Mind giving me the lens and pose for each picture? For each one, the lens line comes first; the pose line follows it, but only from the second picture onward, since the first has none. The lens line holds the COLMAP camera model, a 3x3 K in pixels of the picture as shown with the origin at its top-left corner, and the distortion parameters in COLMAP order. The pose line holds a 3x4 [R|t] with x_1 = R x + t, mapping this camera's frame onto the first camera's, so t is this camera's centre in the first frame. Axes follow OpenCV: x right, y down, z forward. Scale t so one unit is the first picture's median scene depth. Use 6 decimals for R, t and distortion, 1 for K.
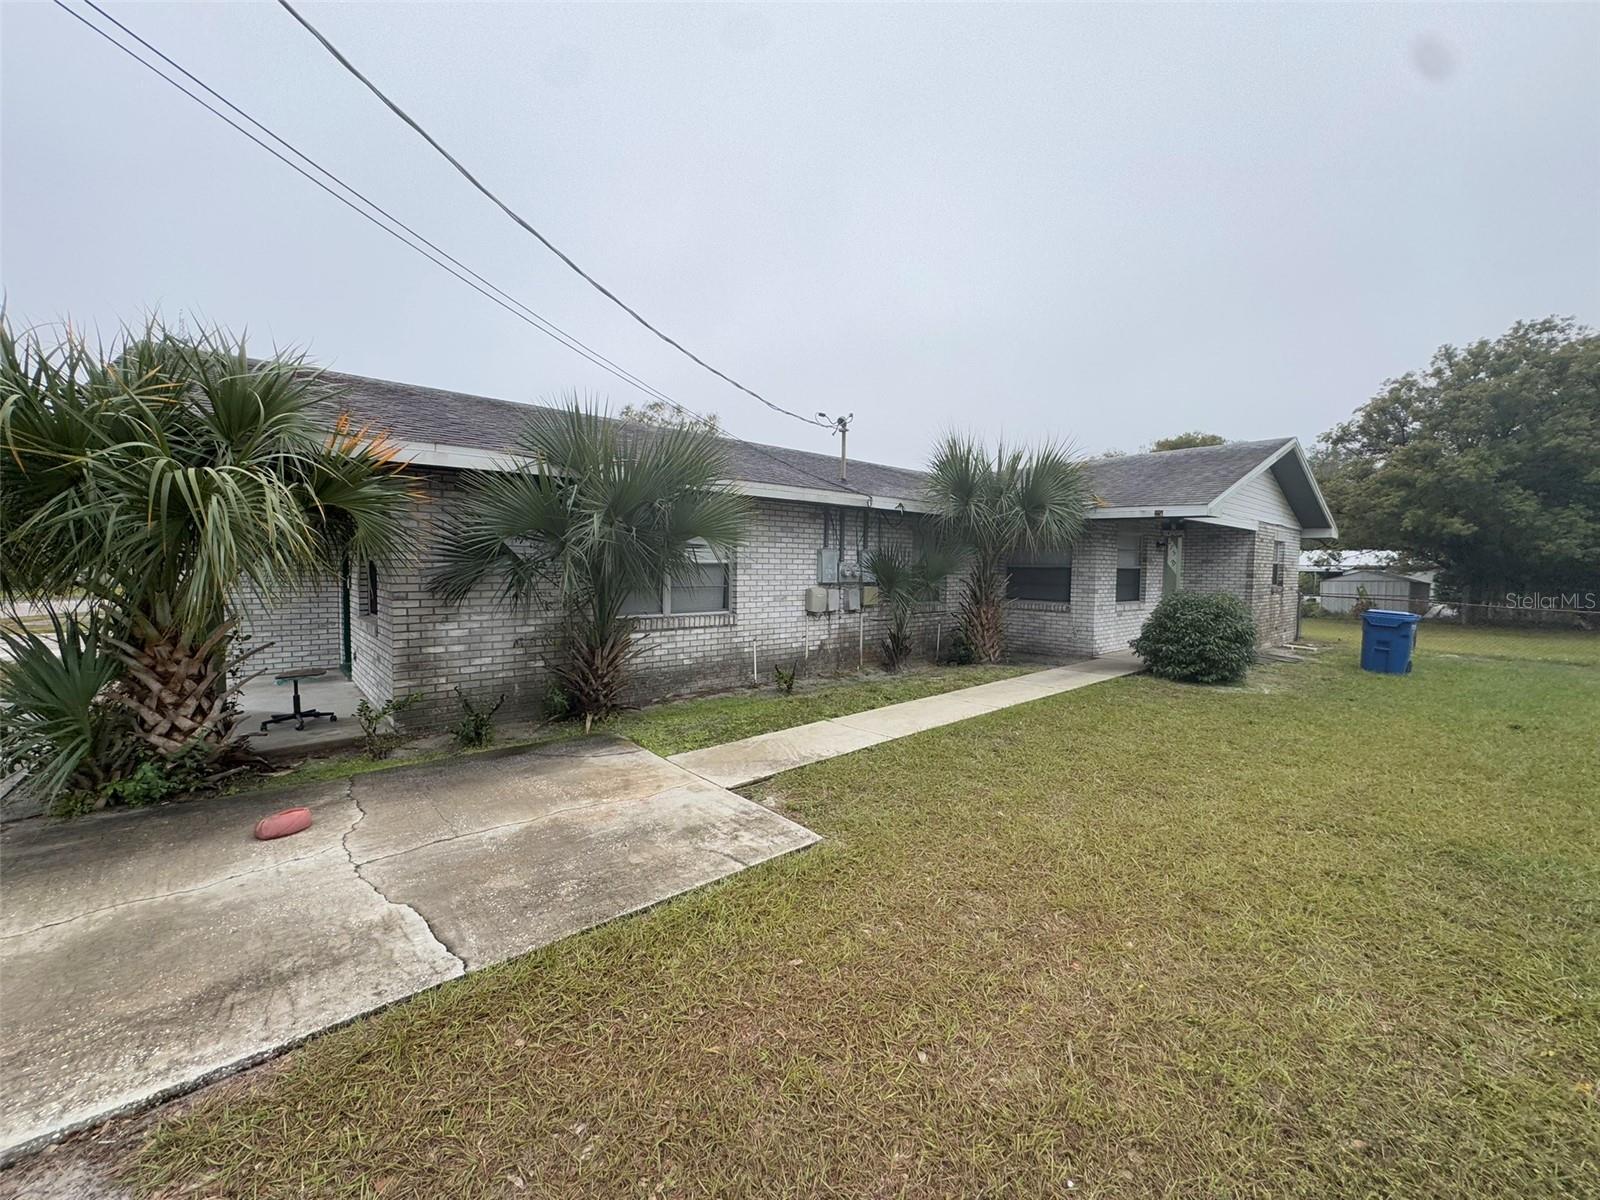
lens RADIAL K [[637.9, 0, 795.3], [0, 637.9, 600.7], [0, 0, 1]] dist [-0.002773, -0.000518]
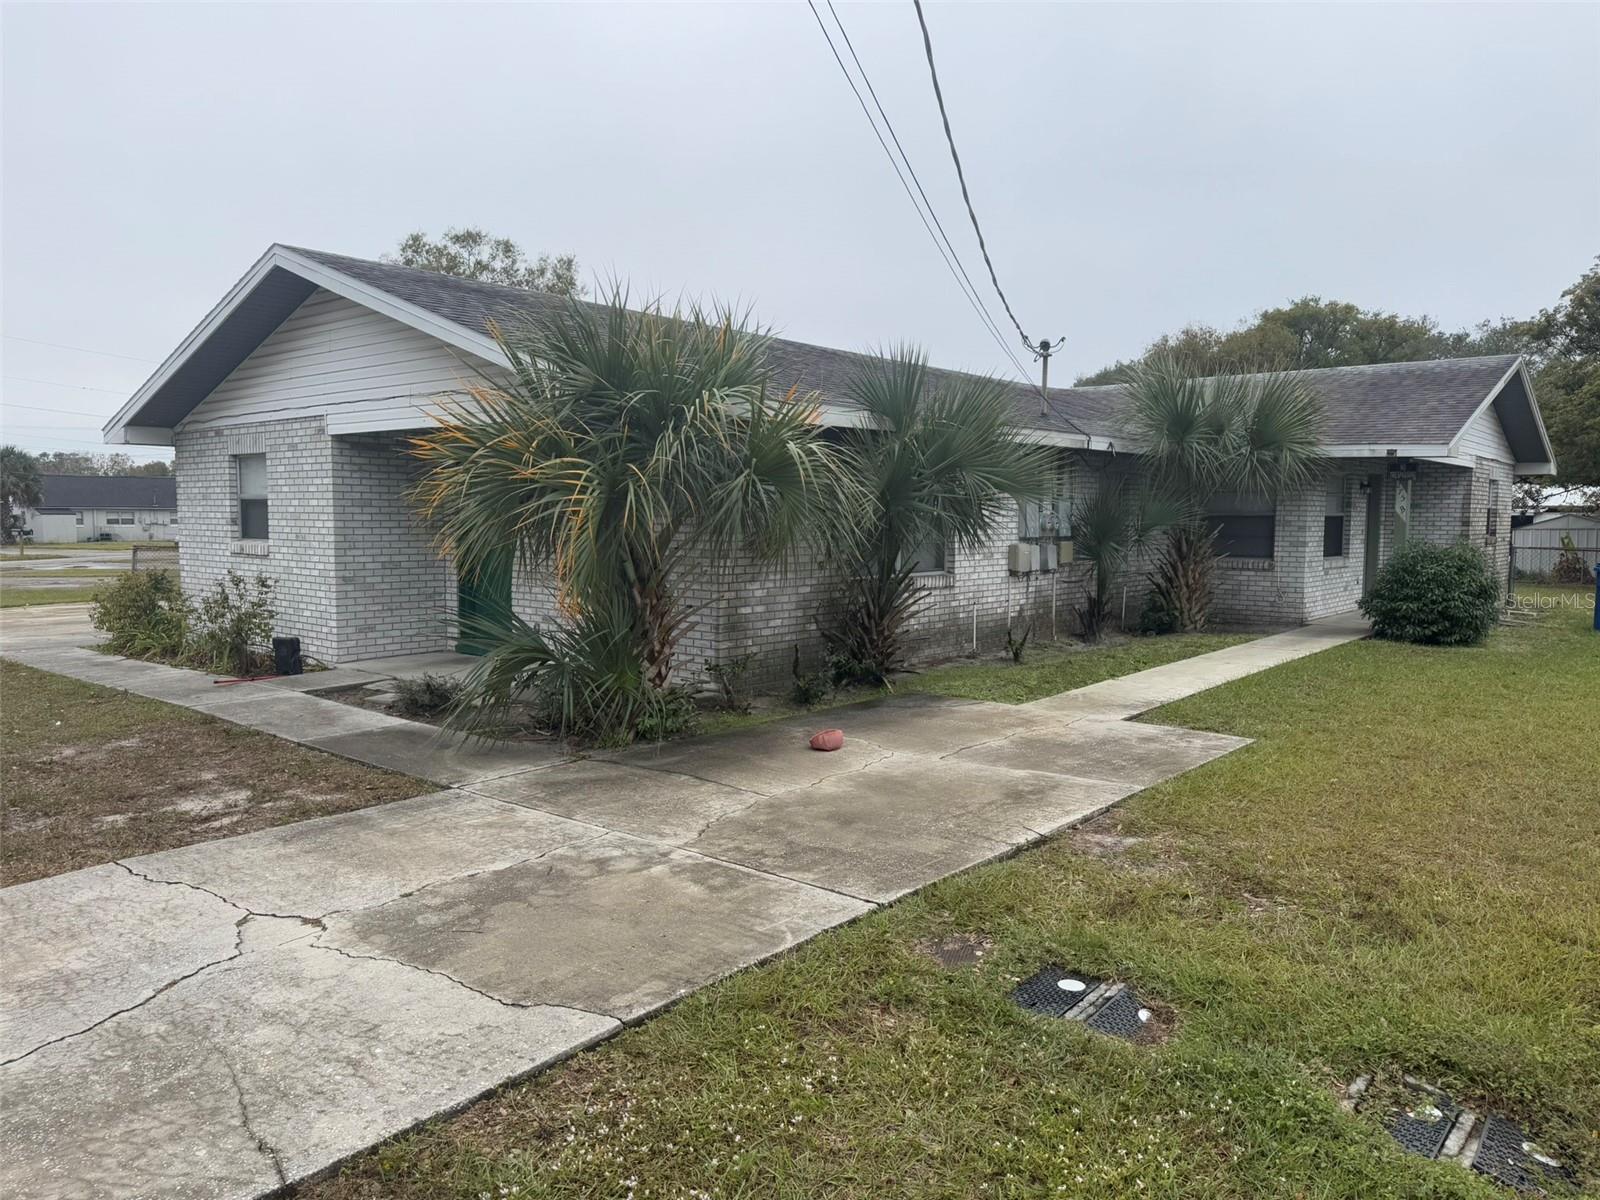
lens RADIAL K [[1098.4, 0, 800.0], [0, 1098.4, 600.0], [0, 0, 1]] dist [0.102203, -0.137091]
pose [[0.990094, -0.017567, 0.139305, -0.421843], [0.014040, 0.999556, 0.026262, 0.011476], [-0.139704, -0.024046, 0.989901, -0.380936]]
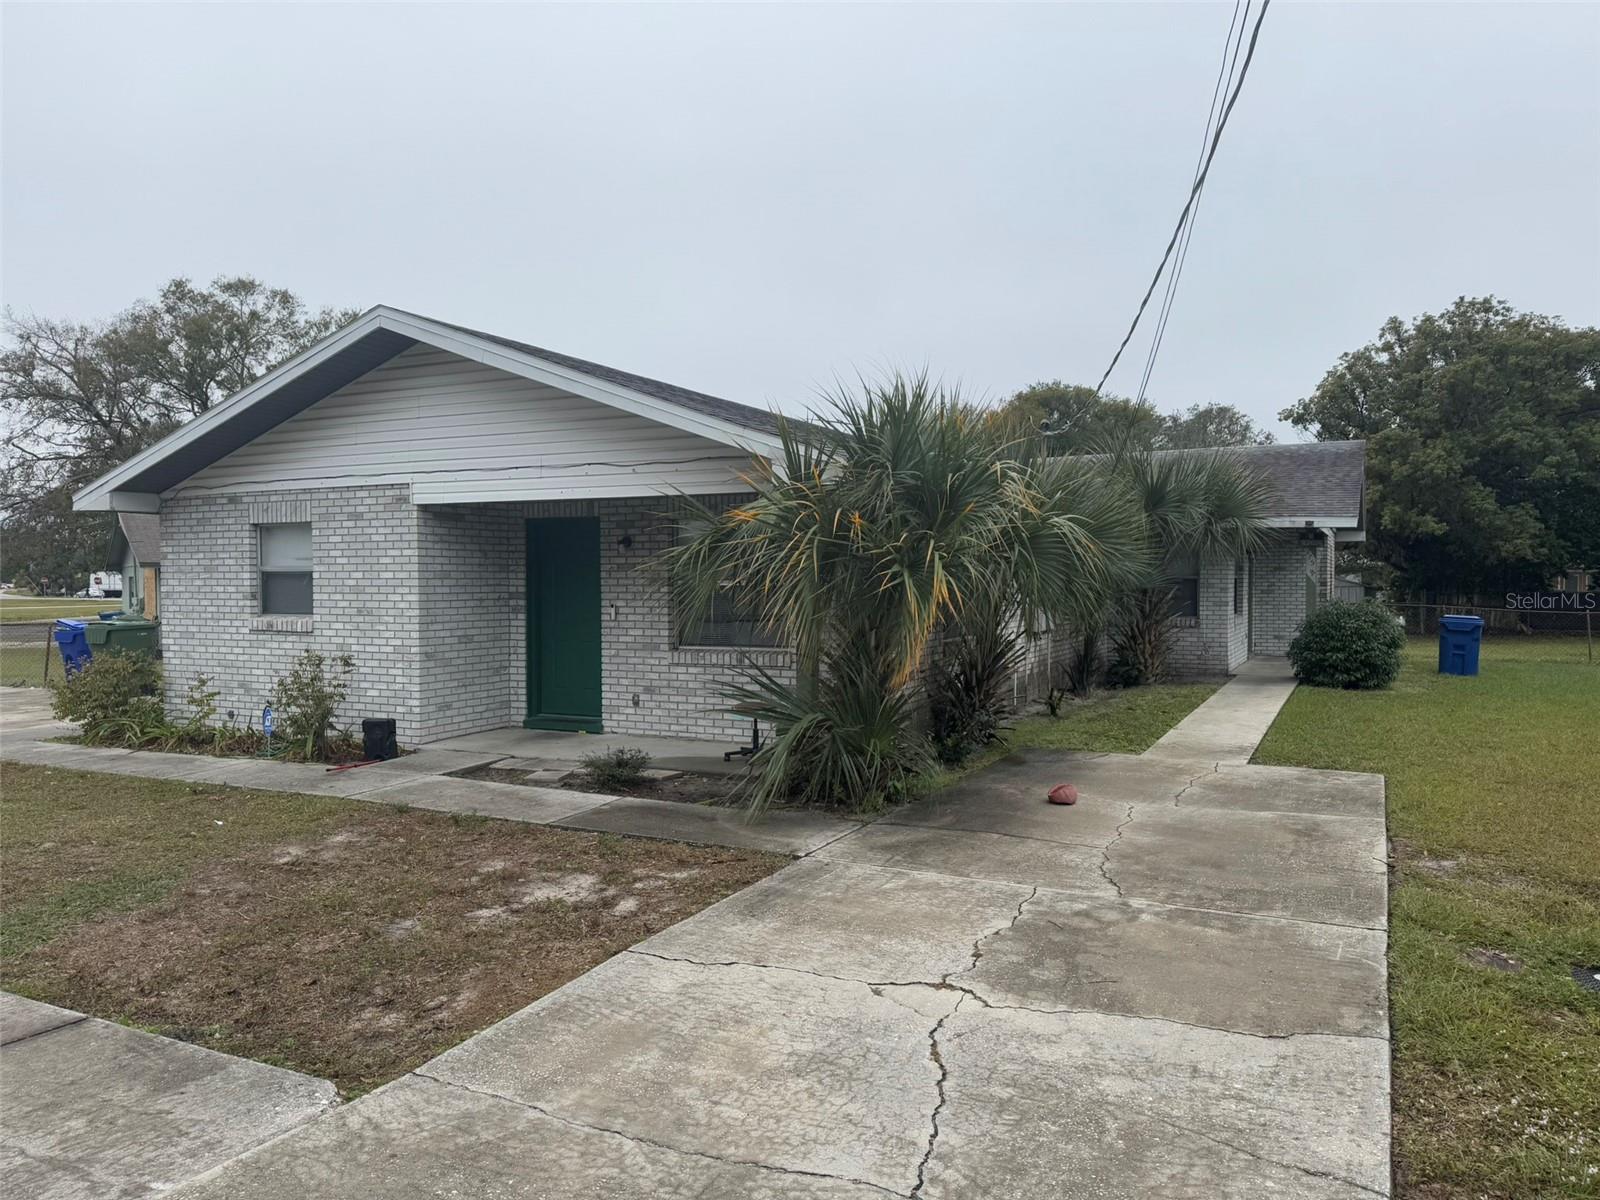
lens RADIAL K [[1098.4, 0, 800.0], [0, 1098.4, 600.0], [0, 0, 1]] dist [0.102203, -0.137091]
pose [[0.931465, -0.022463, 0.363136, -0.776660], [0.033757, 0.999123, -0.024784, -0.000978], [-0.362261, 0.035343, 0.931407, -0.326236]]
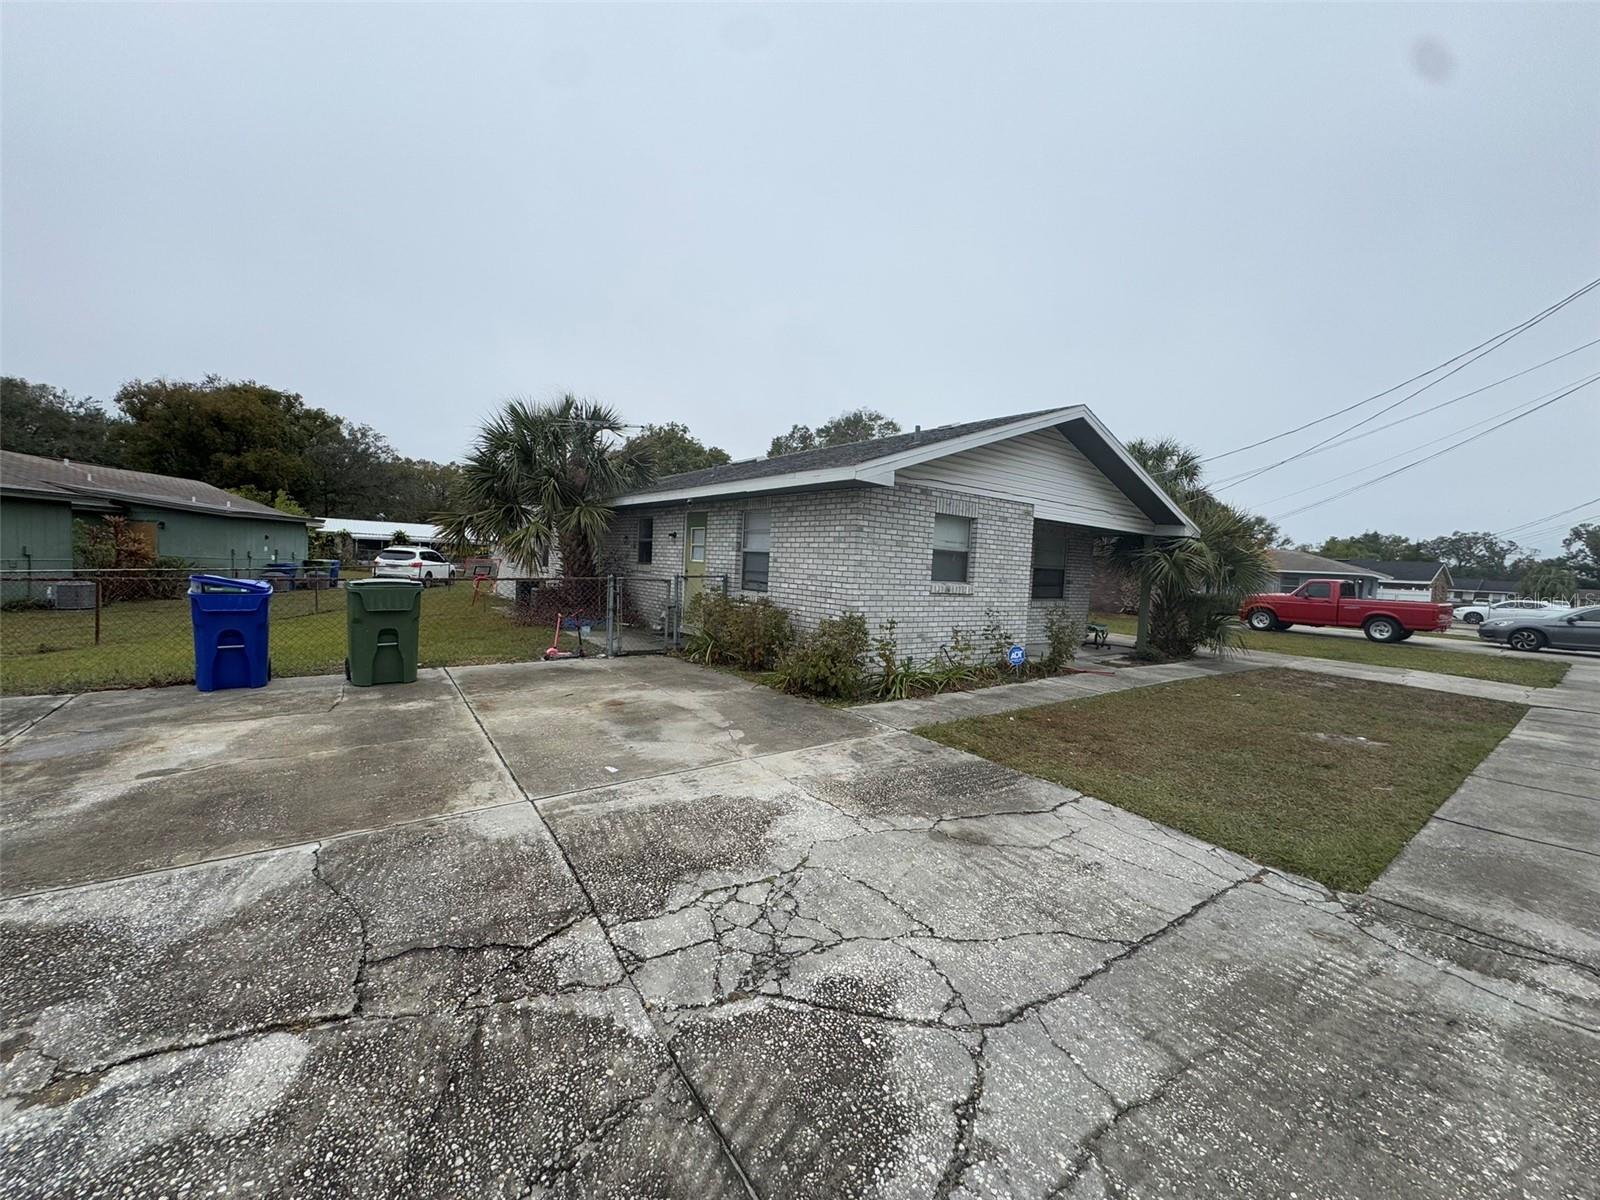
lens RADIAL K [[637.9, 0, 795.3], [0, 637.9, 600.7], [0, 0, 1]] dist [-0.002773, -0.000518]
pose [[0.075738, -0.067353, 0.994850, -1.792508], [0.003637, 0.997728, 0.067271, -0.068425], [-0.997121, -0.001477, 0.075811, 1.108140]]
